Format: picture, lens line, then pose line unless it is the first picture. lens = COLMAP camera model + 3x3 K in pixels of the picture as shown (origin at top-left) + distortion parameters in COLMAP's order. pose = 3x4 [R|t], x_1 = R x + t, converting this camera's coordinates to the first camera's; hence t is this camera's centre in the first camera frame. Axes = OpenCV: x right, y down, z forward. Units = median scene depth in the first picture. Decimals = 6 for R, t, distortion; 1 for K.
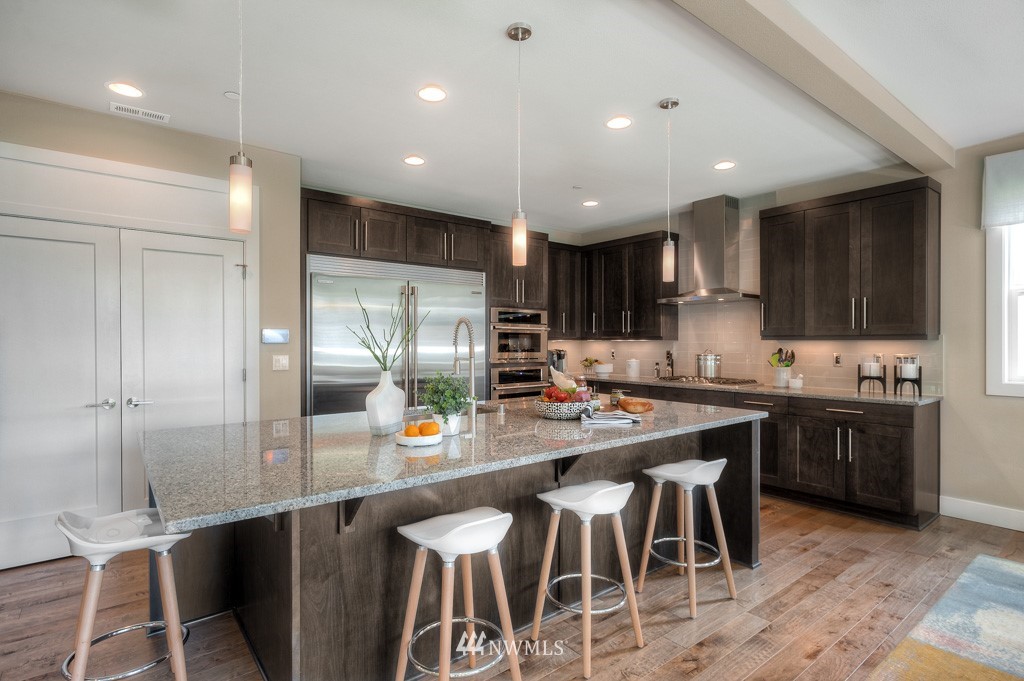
lens RADIAL K [[516.9, 0, 519.7], [0, 516.9, 344.3], [0, 0, 1]] dist [0.002651, 0.000900]
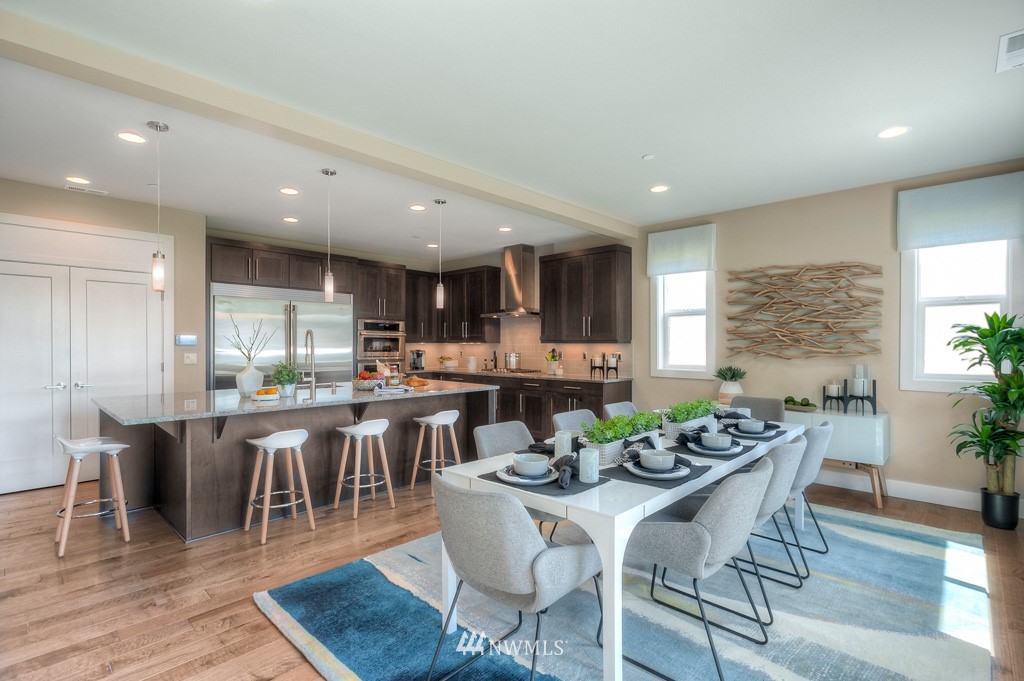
lens RADIAL K [[484.0, 0, 517.9], [0, 484.0, 344.9], [0, 0, 1]] dist [-0.001582, 0.000039]
pose [[0.990296, 0.001081, 0.138966, 0.219929], [-0.000608, 0.999994, -0.003443, 0.001764], [-0.138969, 0.003326, 0.990291, -0.397907]]
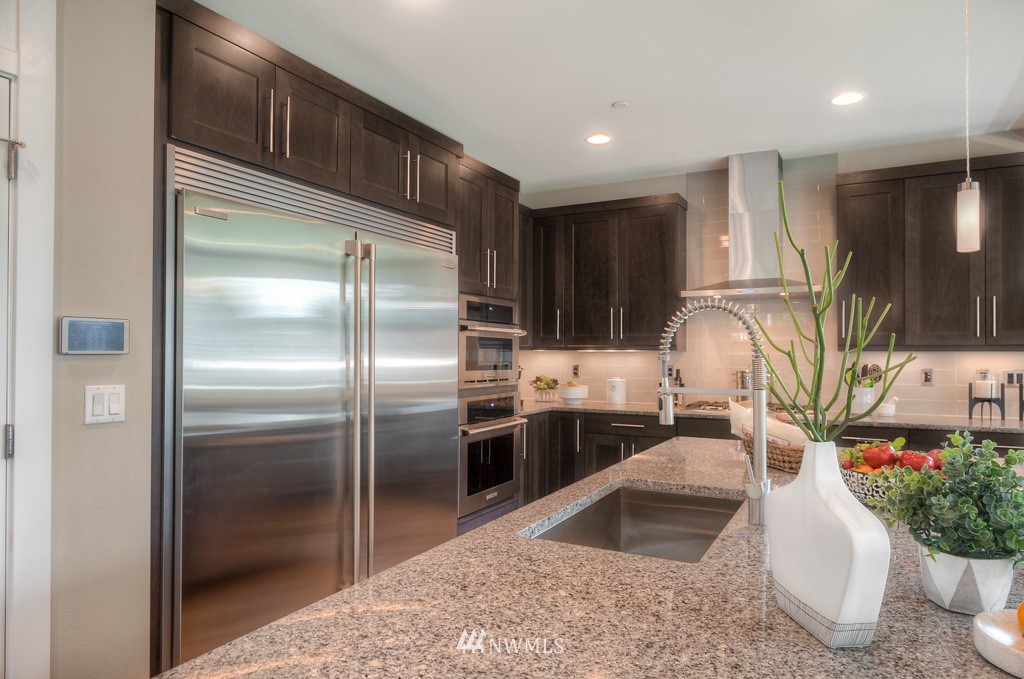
lens RADIAL K [[625.1, 0, 512.0], [0, 625.1, 339.5], [0, 0, 1]] dist [-0.003395, -0.001103]
pose [[0.919672, 0.011050, 0.392532, -0.322873], [-0.000988, 0.999666, -0.025826, -0.001321], [-0.392686, 0.023364, 0.919376, 0.388500]]
